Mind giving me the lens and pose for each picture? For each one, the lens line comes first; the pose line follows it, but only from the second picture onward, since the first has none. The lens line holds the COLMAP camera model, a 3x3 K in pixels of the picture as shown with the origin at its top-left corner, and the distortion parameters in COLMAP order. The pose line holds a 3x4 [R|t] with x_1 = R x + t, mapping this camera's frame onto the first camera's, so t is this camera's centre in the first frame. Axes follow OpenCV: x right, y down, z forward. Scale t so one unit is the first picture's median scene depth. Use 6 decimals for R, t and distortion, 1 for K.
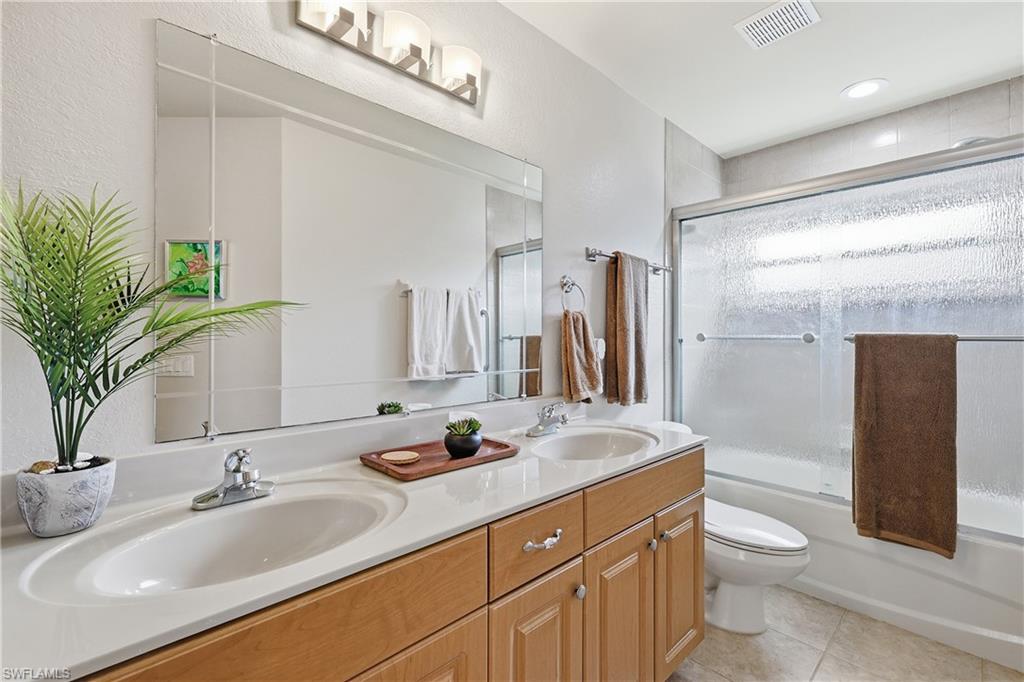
lens RADIAL K [[447.5, 0, 511.4], [0, 447.5, 339.7], [0, 0, 1]] dist [0.003187, 0.000034]
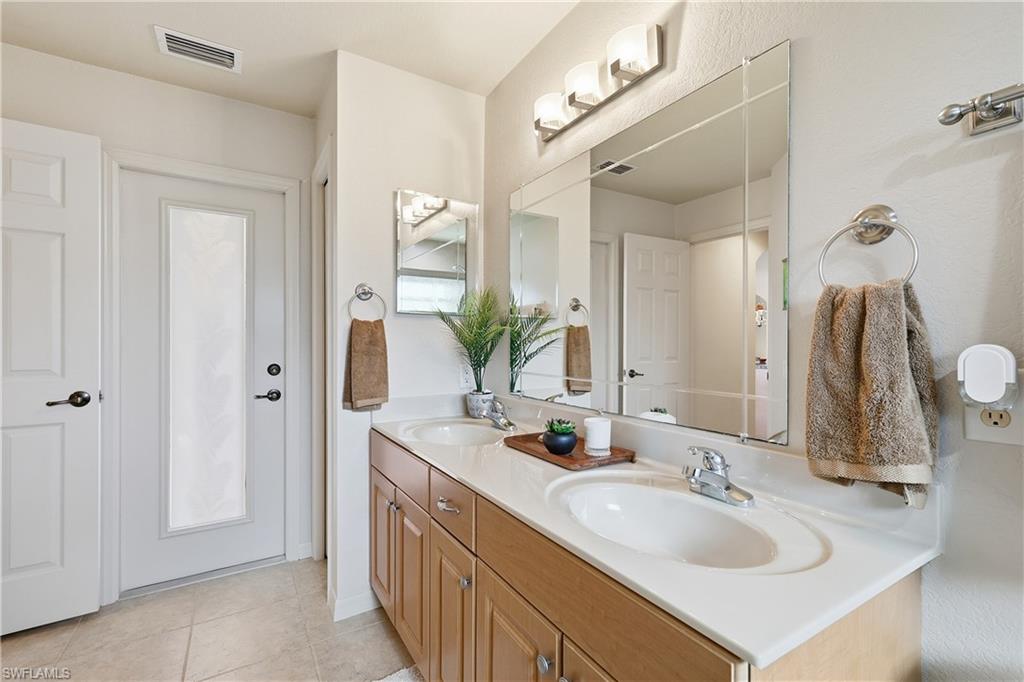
lens RADIAL K [[447.5, 0, 511.4], [0, 447.5, 339.7], [0, 0, 1]] dist [0.003187, 0.000034]
pose [[-0.207990, -0.002959, -0.978126, 0.942360], [-0.005321, 0.999984, -0.001893, -0.009281], [0.978116, 0.004811, -0.208002, 1.070716]]
